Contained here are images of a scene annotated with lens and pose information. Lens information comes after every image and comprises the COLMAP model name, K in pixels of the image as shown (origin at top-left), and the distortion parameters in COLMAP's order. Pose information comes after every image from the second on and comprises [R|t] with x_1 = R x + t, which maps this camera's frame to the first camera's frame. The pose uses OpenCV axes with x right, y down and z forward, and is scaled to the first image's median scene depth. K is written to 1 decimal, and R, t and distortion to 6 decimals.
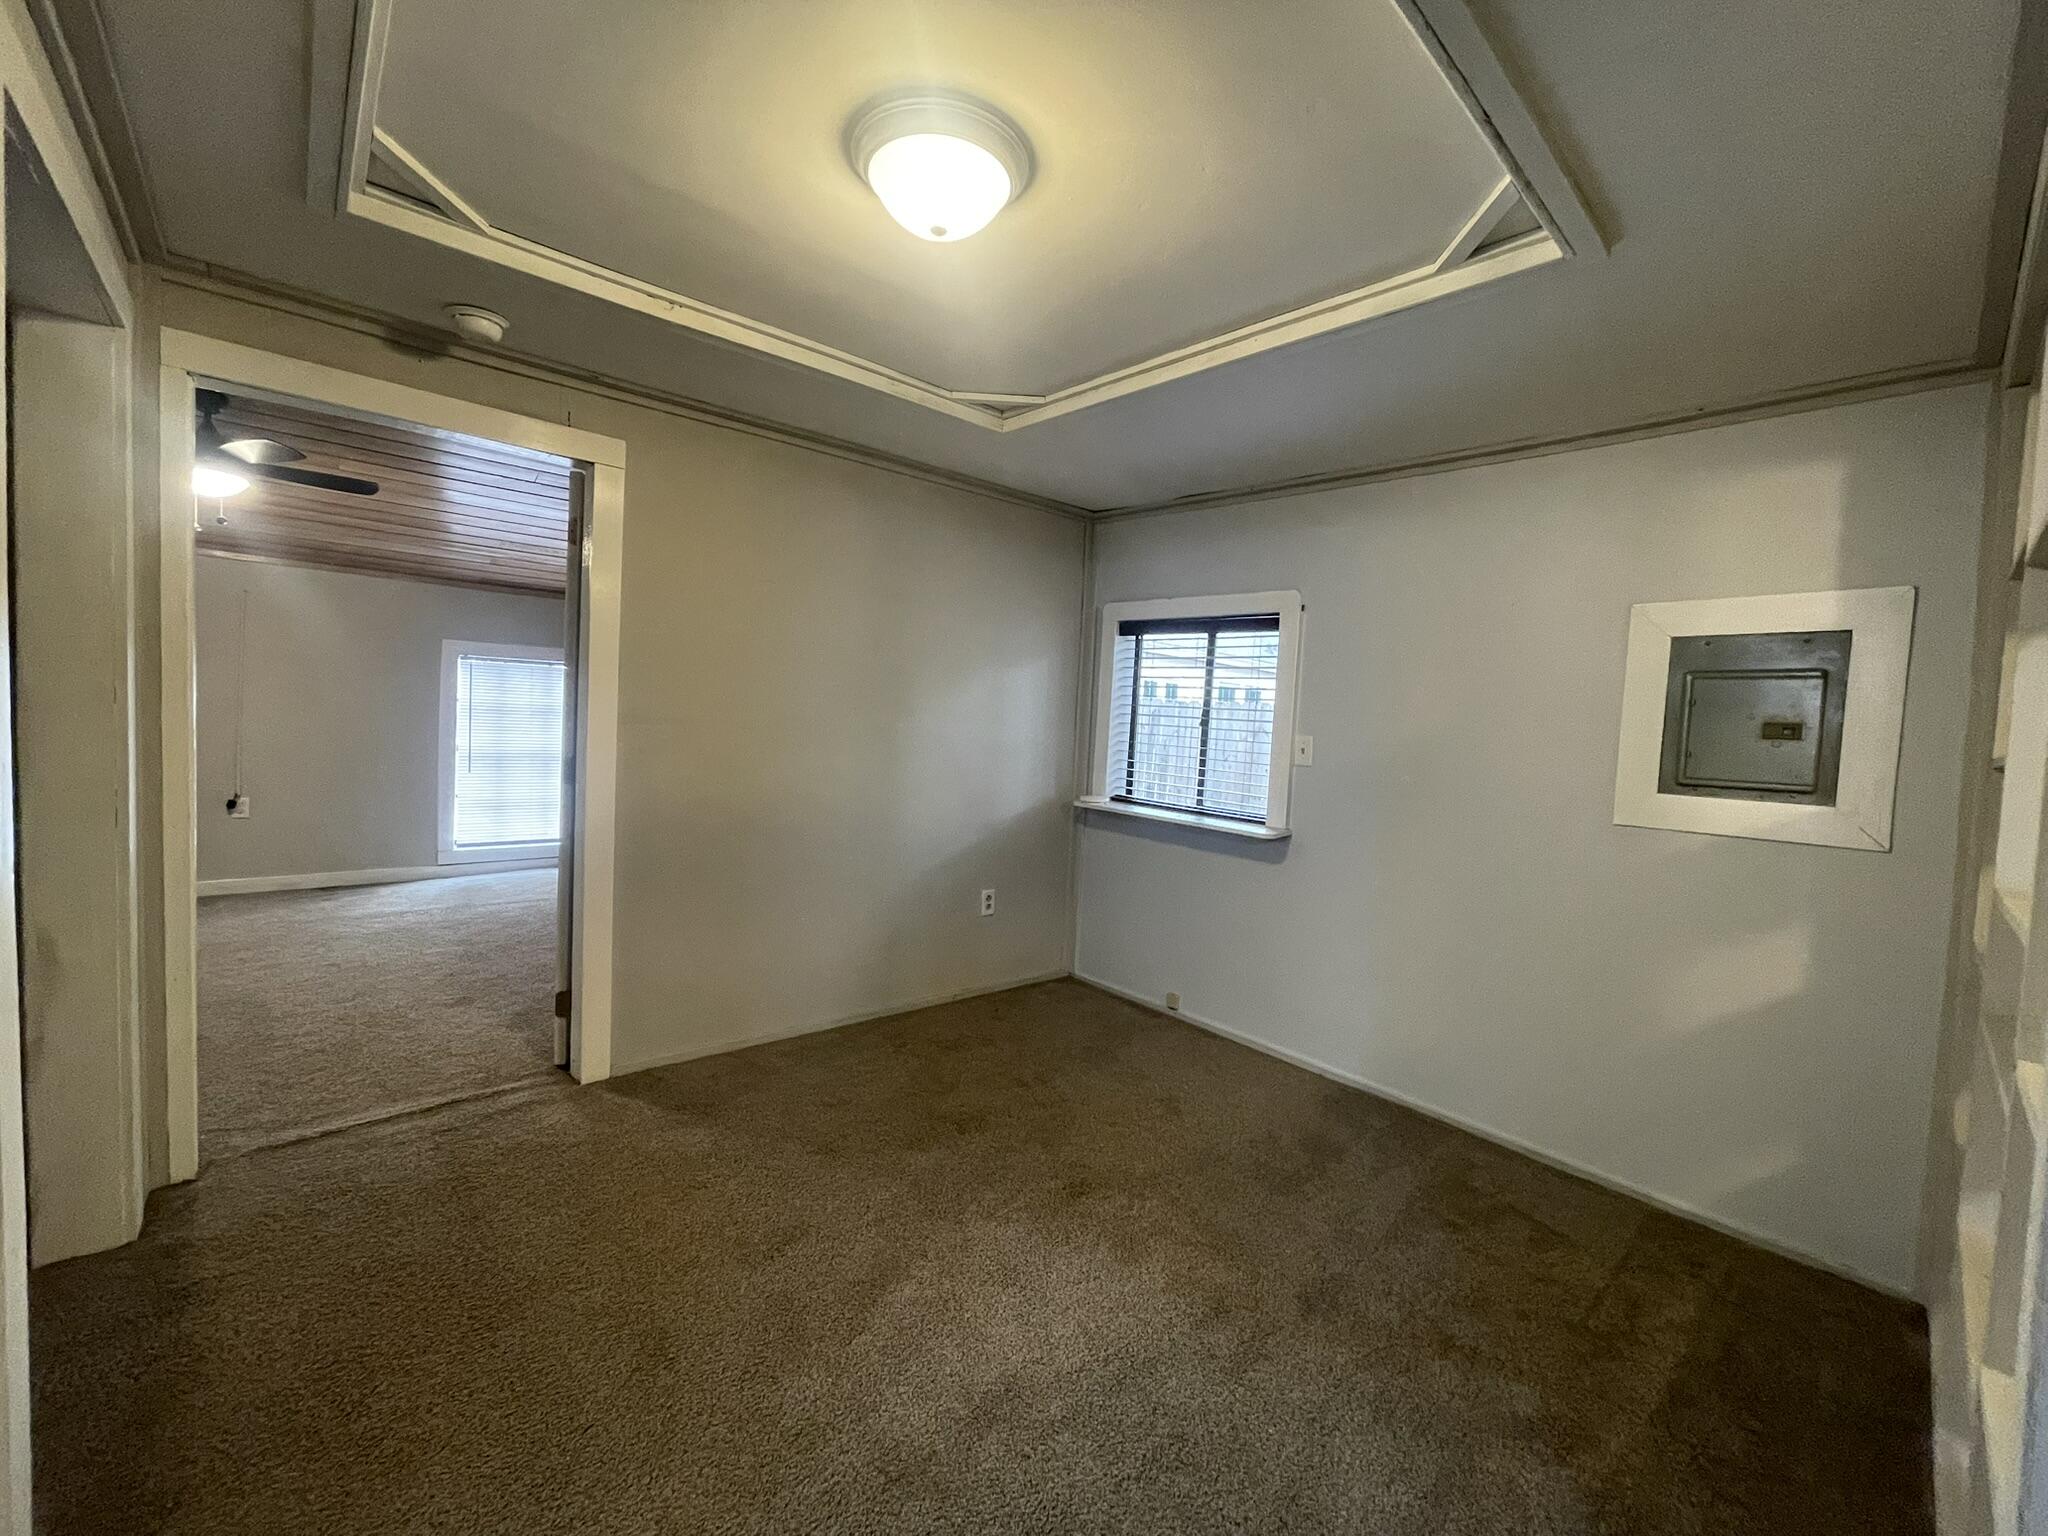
lens RADIAL K [[824.1, 0, 1022.2], [0, 824.1, 763.9], [0, 0, 1]] dist [0.001043, 0.000196]
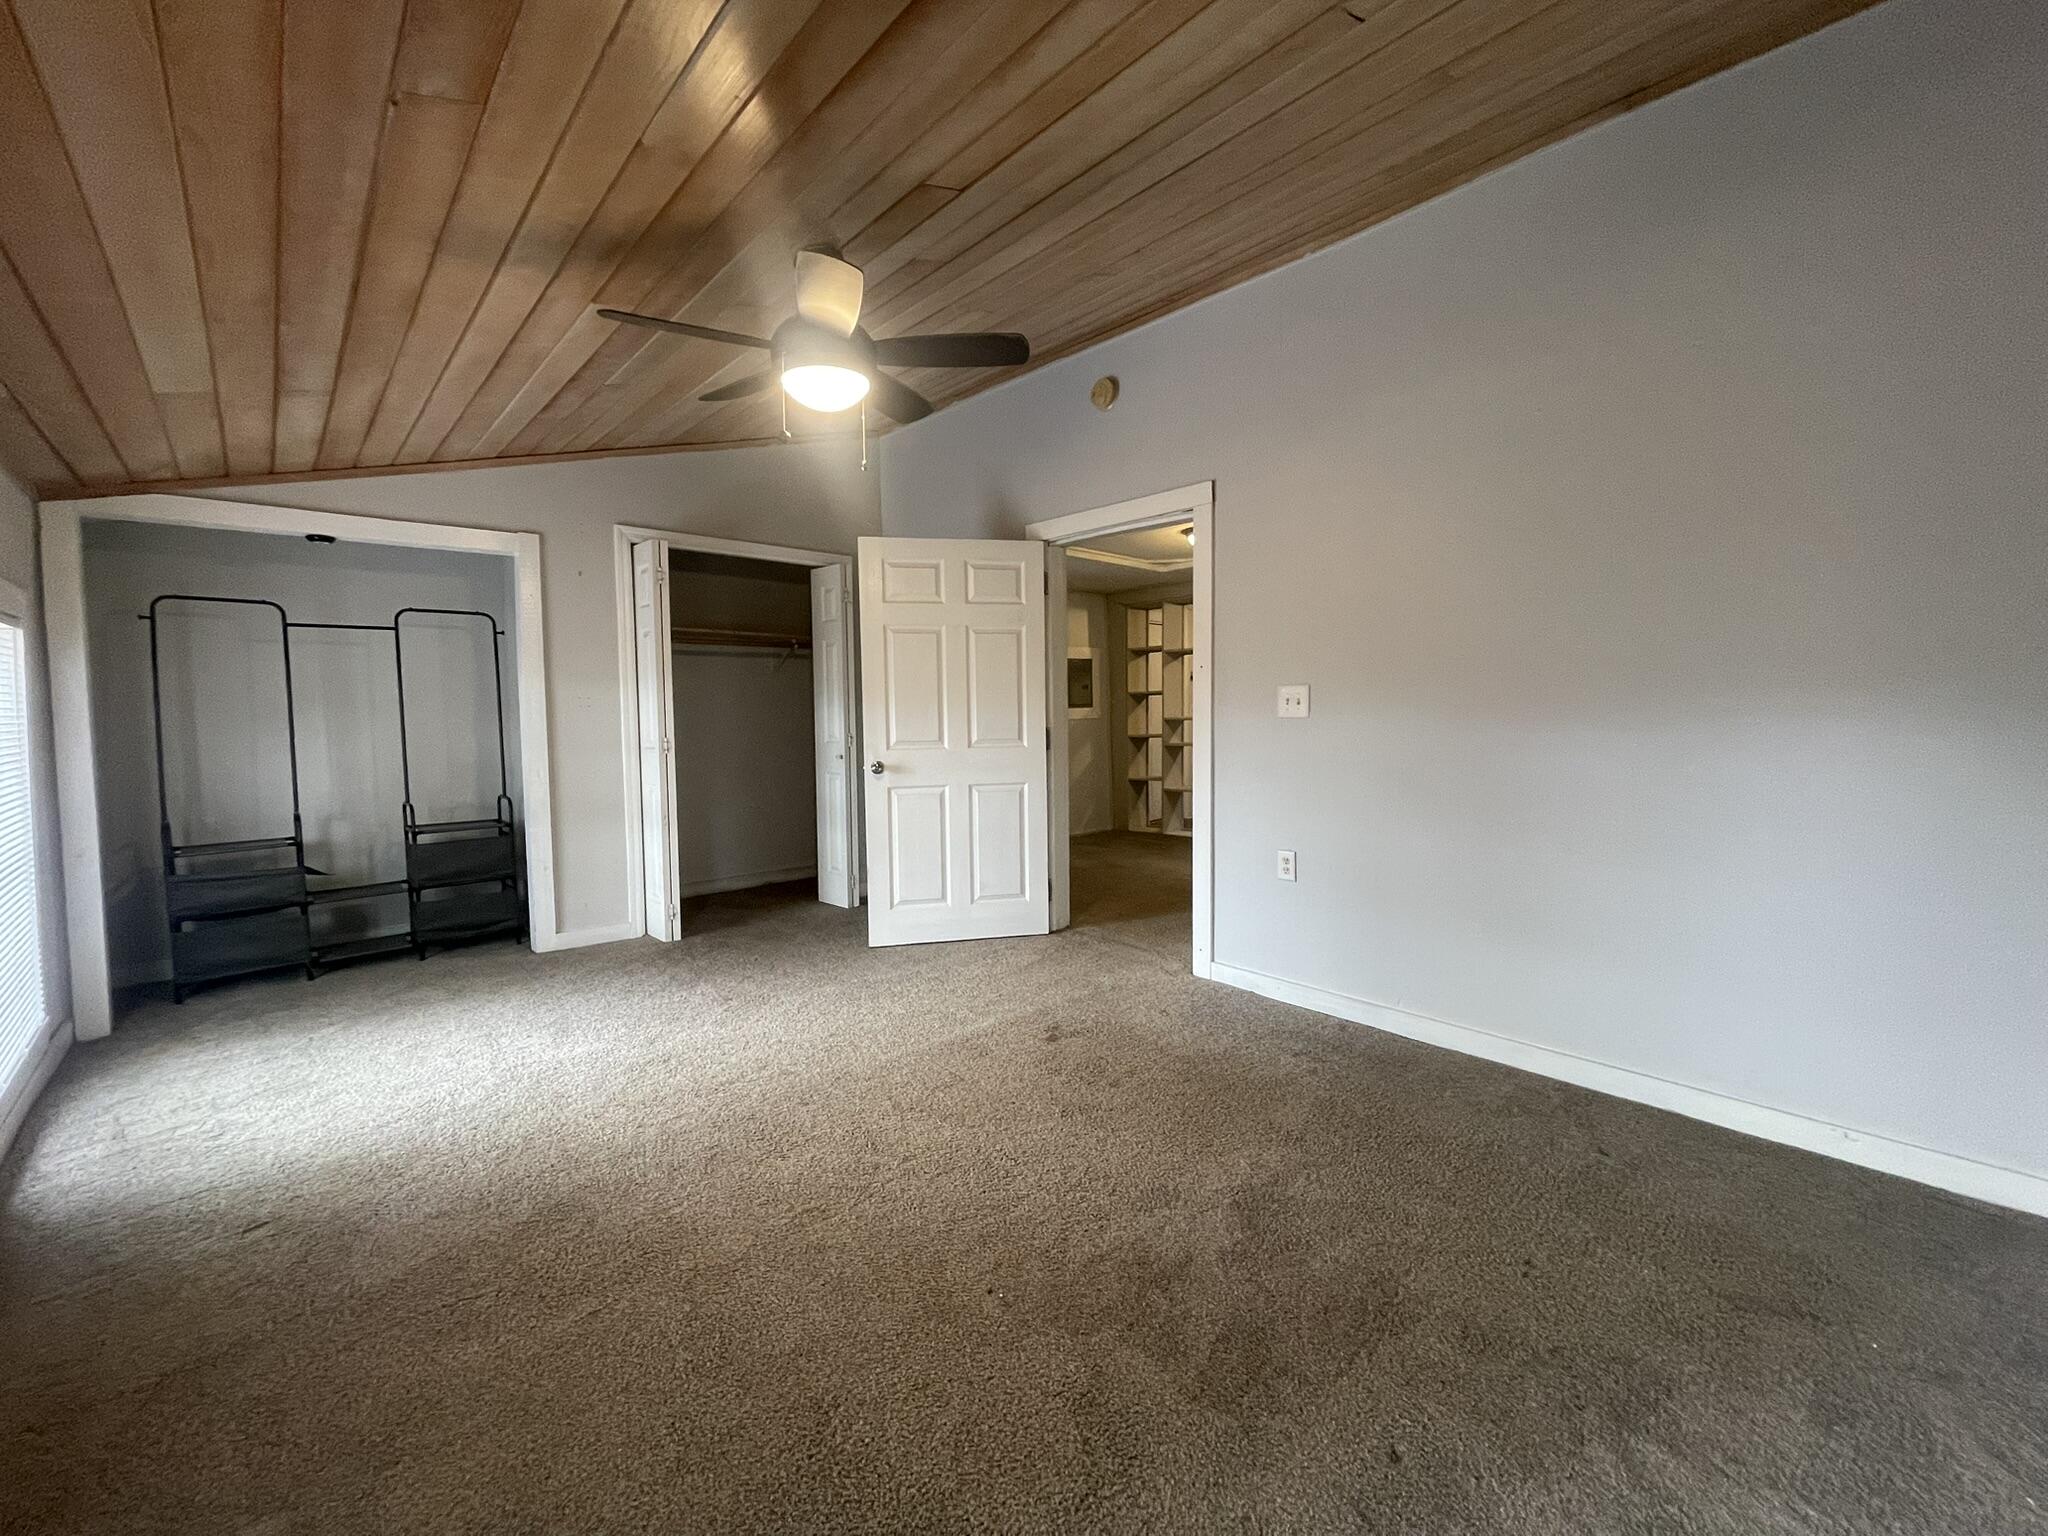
lens RADIAL K [[824.1, 0, 1022.9], [0, 824.1, 768.9], [0, 0, 1]] dist [0.001043, 0.000196]
pose [[-0.007693, -0.136471, 0.990614, -2.274769], [0.055377, 0.989065, 0.136688, -0.168701], [-0.998436, 0.055909, -0.000052, 1.136410]]
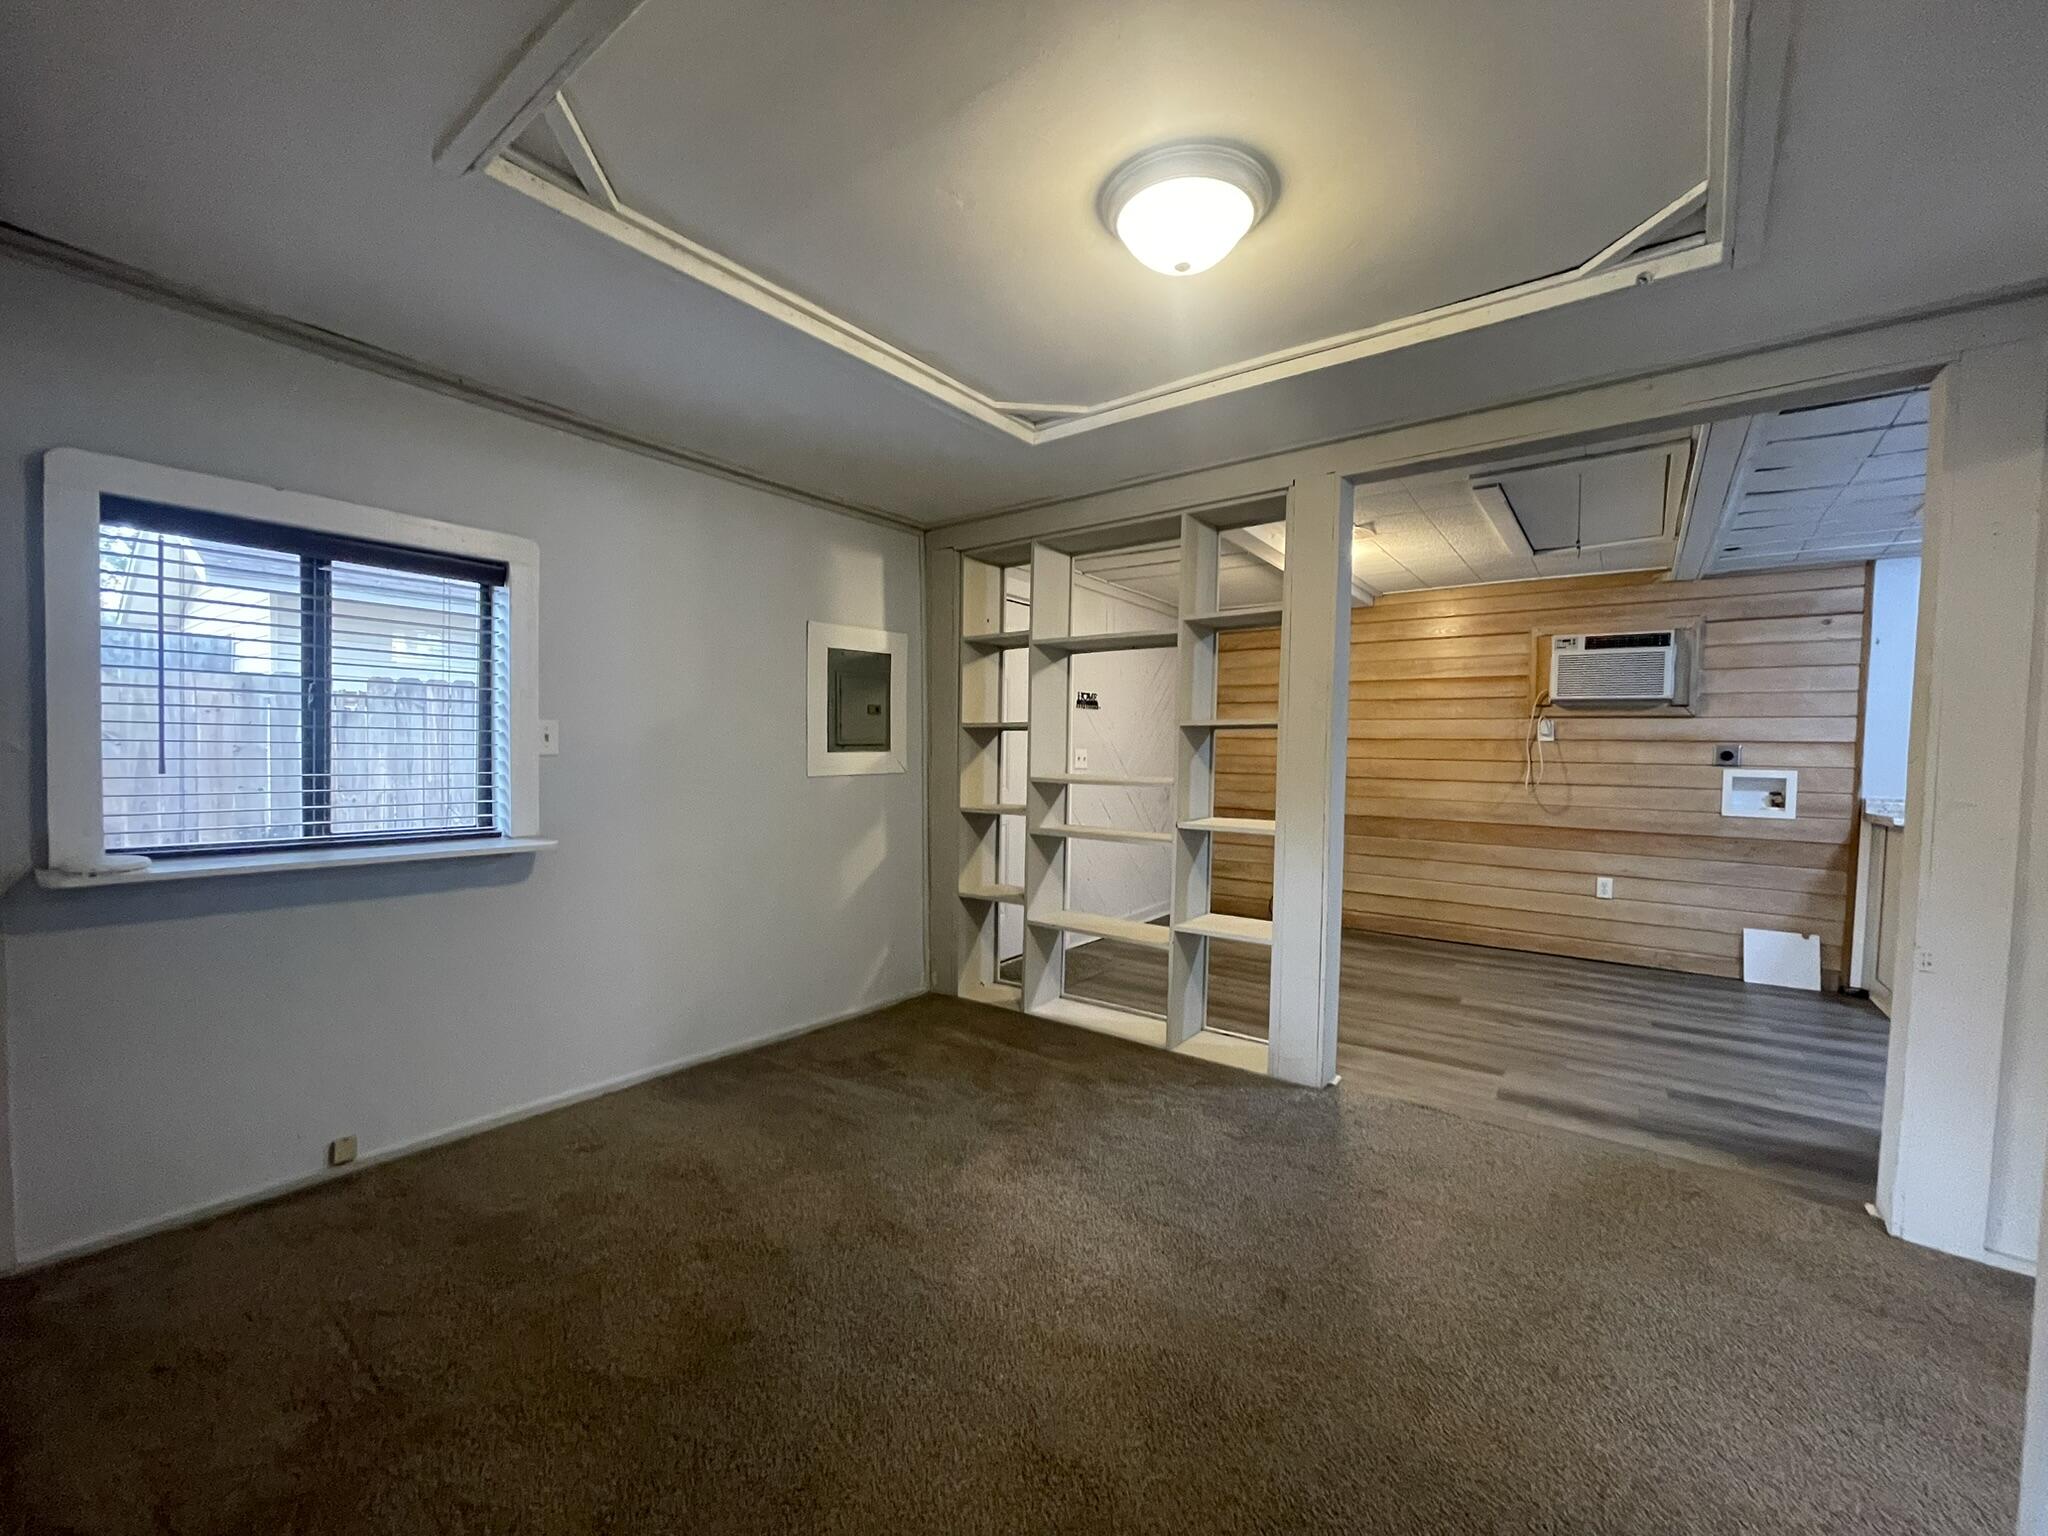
lens RADIAL K [[824.1, 0, 1028.3], [0, 824.1, 768.2], [0, 0, 1]] dist [0.001043, 0.000196]
pose [[-0.172122, -0.102607, 0.979717, -0.722066], [0.014269, 0.994196, 0.106630, -0.088002], [-0.984972, 0.032333, -0.169659, 0.866939]]
